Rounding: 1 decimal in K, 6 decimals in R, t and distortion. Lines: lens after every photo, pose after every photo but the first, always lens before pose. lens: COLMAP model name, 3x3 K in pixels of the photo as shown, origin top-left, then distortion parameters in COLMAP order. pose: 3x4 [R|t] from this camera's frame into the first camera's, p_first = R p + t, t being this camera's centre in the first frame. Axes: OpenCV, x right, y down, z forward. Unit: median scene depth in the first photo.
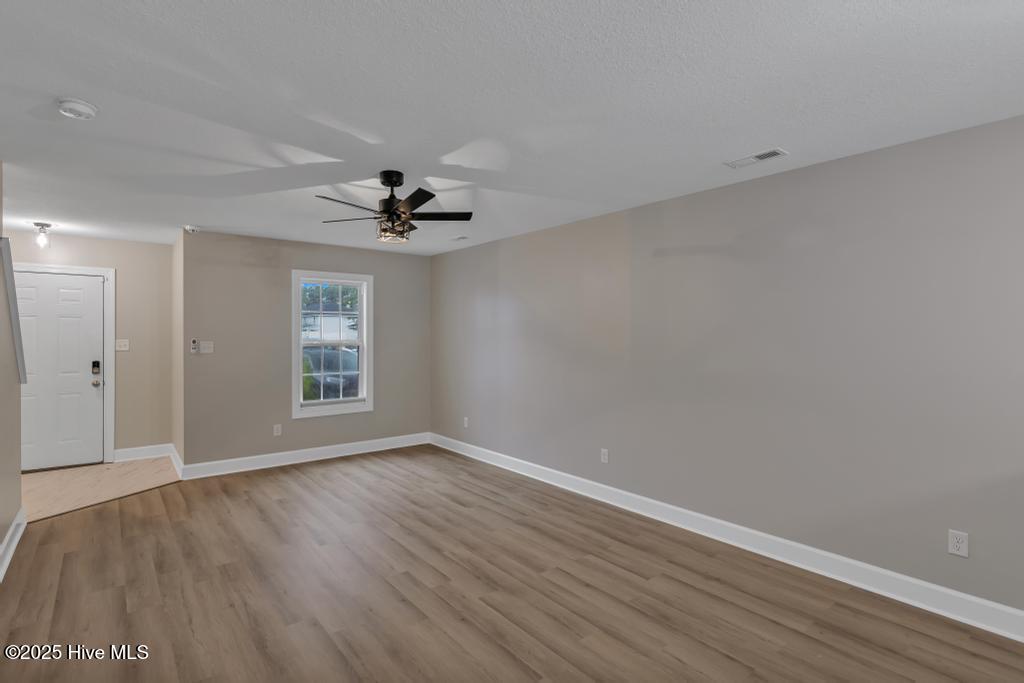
lens RADIAL K [[506.2, 0, 518.1], [0, 506.2, 335.9], [0, 0, 1]] dist [-0.007073, -0.001008]
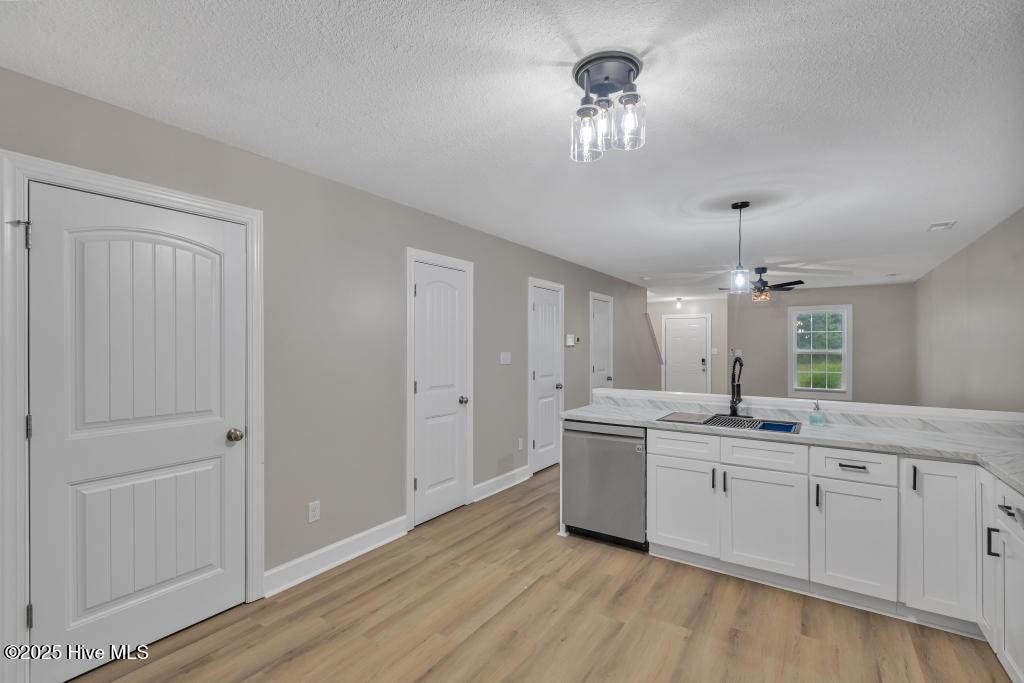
lens RADIAL K [[465.6, 0, 512.9], [0, 465.6, 344.2], [0, 0, 1]] dist [0.002811, -0.000123]
pose [[0.293711, -0.003613, -0.955888, 0.758905], [-0.005722, 0.999968, -0.005537, 0.004814], [0.955877, 0.007096, 0.293681, -0.312123]]
